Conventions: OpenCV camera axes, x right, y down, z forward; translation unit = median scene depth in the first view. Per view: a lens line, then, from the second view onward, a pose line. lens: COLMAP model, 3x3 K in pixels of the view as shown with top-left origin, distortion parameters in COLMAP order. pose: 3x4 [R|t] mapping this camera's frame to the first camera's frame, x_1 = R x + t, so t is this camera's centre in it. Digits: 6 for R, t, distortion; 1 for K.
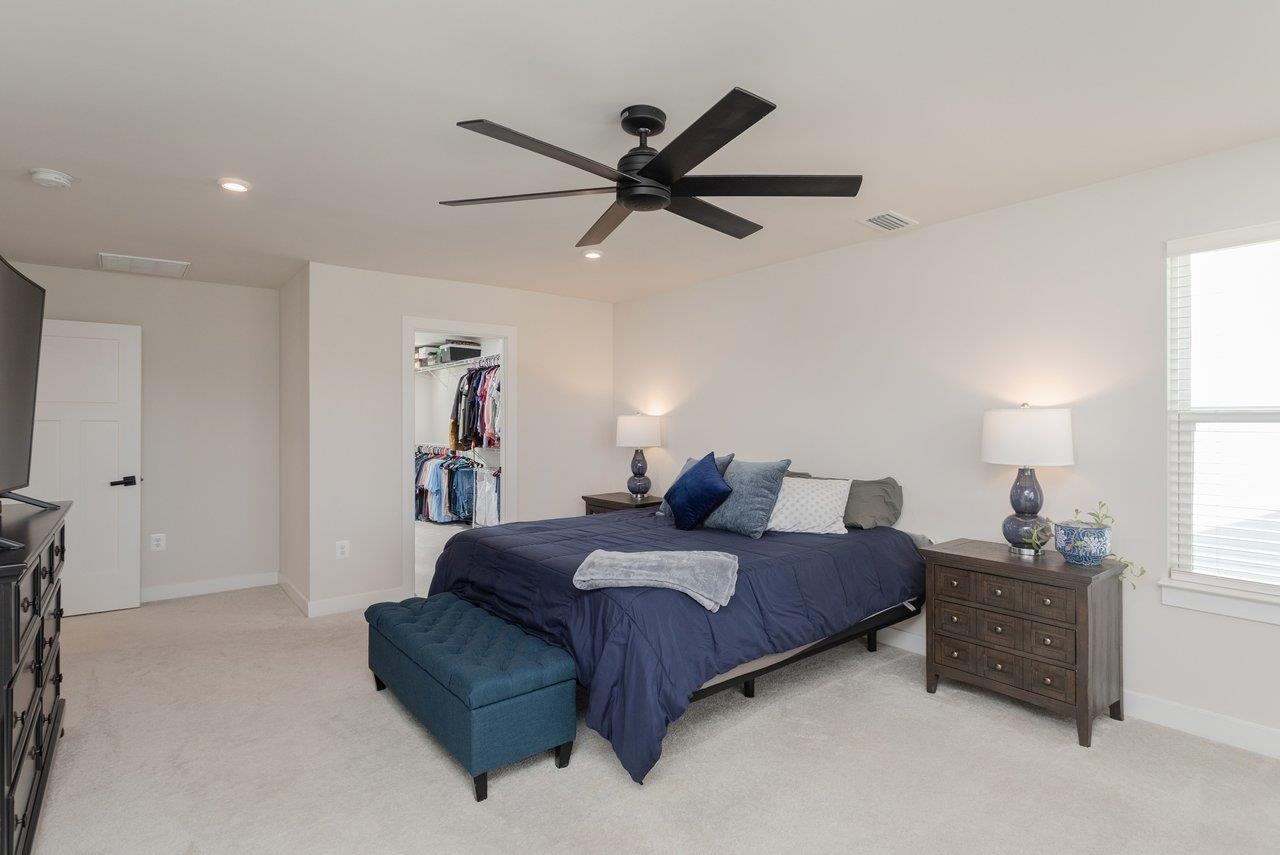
lens RADIAL K [[605.7, 0, 644.3], [0, 605.7, 418.9], [0, 0, 1]] dist [-0.000757, 0.000819]
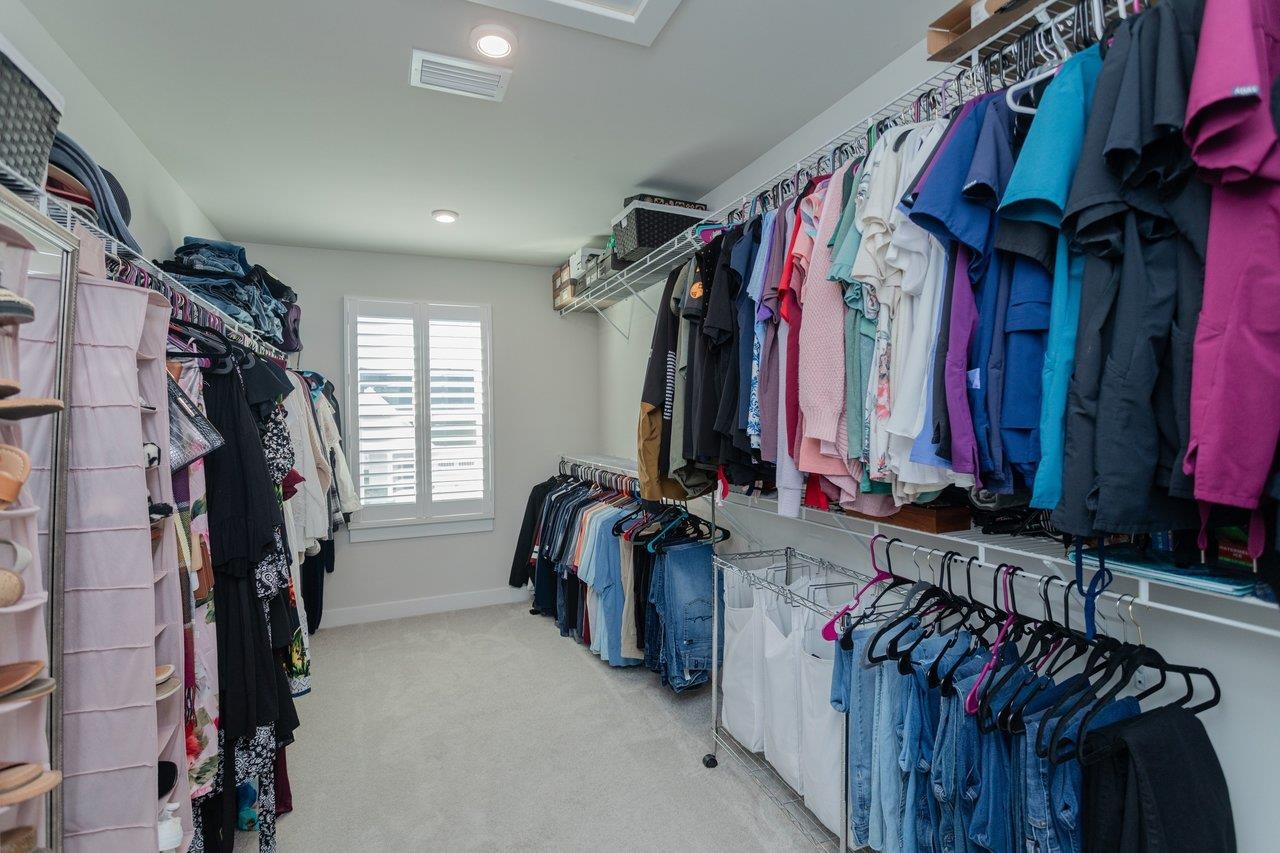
lens RADIAL K [[605.7, 0, 644.3], [0, 605.7, 417.9], [0, 0, 1]] dist [-0.000757, 0.000819]
pose [[0.960363, -0.007168, -0.278659, -0.213929], [0.009453, 0.999932, 0.006856, 0.005517], [0.278591, -0.009218, 0.960366, 0.645339]]
